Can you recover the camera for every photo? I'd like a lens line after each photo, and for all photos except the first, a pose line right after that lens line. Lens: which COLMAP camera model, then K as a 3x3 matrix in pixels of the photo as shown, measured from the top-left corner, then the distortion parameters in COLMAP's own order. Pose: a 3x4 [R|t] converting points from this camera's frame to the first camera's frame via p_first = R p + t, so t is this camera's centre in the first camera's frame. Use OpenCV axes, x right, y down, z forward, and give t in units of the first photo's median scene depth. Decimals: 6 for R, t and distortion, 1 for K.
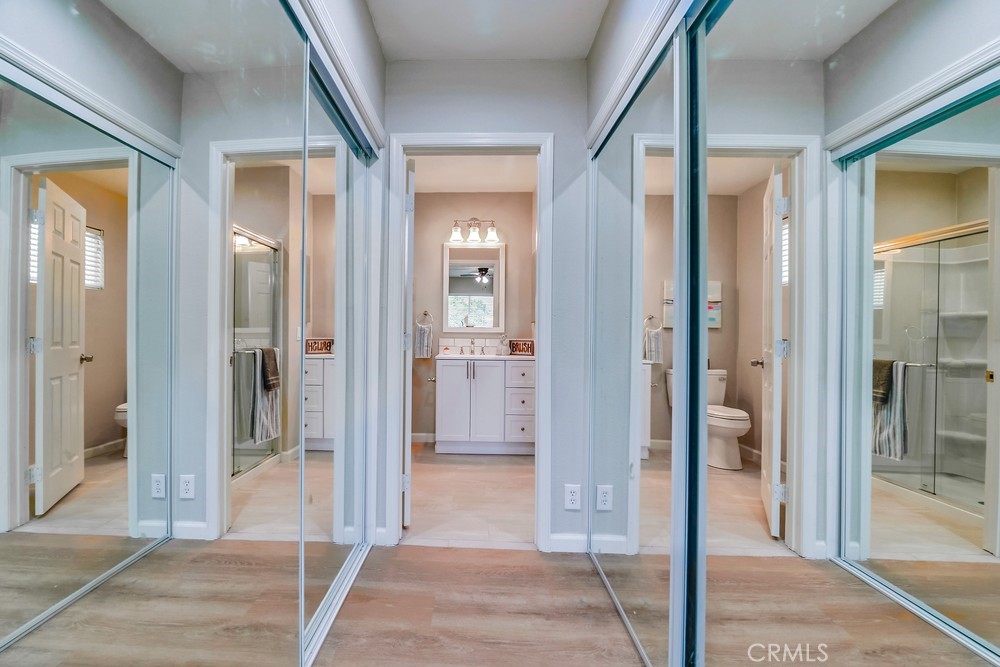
lens RADIAL K [[406.1, 0, 497.6], [0, 406.1, 333.2], [0, 0, 1]] dist [-0.001431, -0.000396]
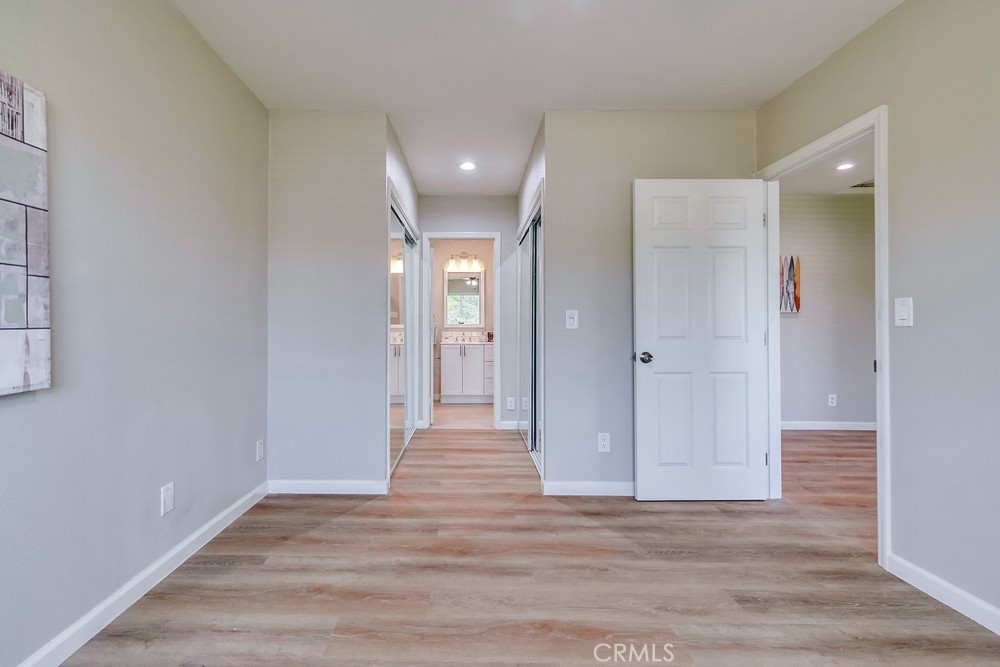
lens RADIAL K [[406.1, 0, 497.3], [0, 406.1, 326.9], [0, 0, 1]] dist [-0.001431, -0.000396]
pose [[0.999758, -0.010978, 0.019068, 0.036918], [0.010995, 0.999939, -0.000751, -0.000782], [-0.019059, 0.000960, 0.999818, -0.542633]]
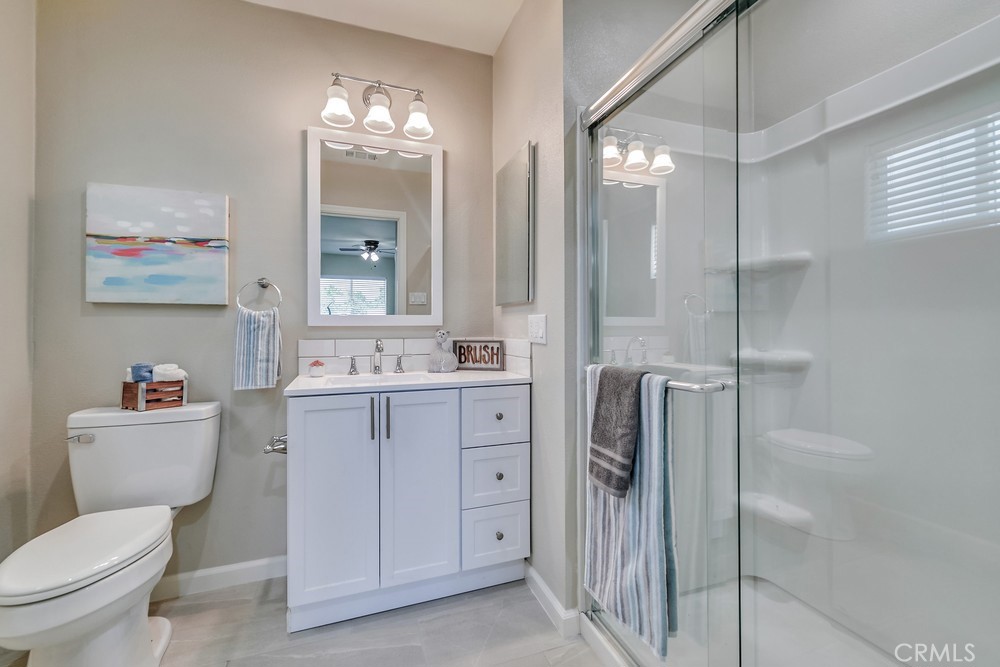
lens RADIAL K [[406.1, 0, 502.0], [0, 406.1, 323.2], [0, 0, 1]] dist [-0.001431, -0.000396]
pose [[0.957482, -0.012292, 0.288232, -0.059957], [0.013549, 0.999905, -0.002366, -0.001789], [-0.288176, 0.006171, 0.957558, 0.525990]]
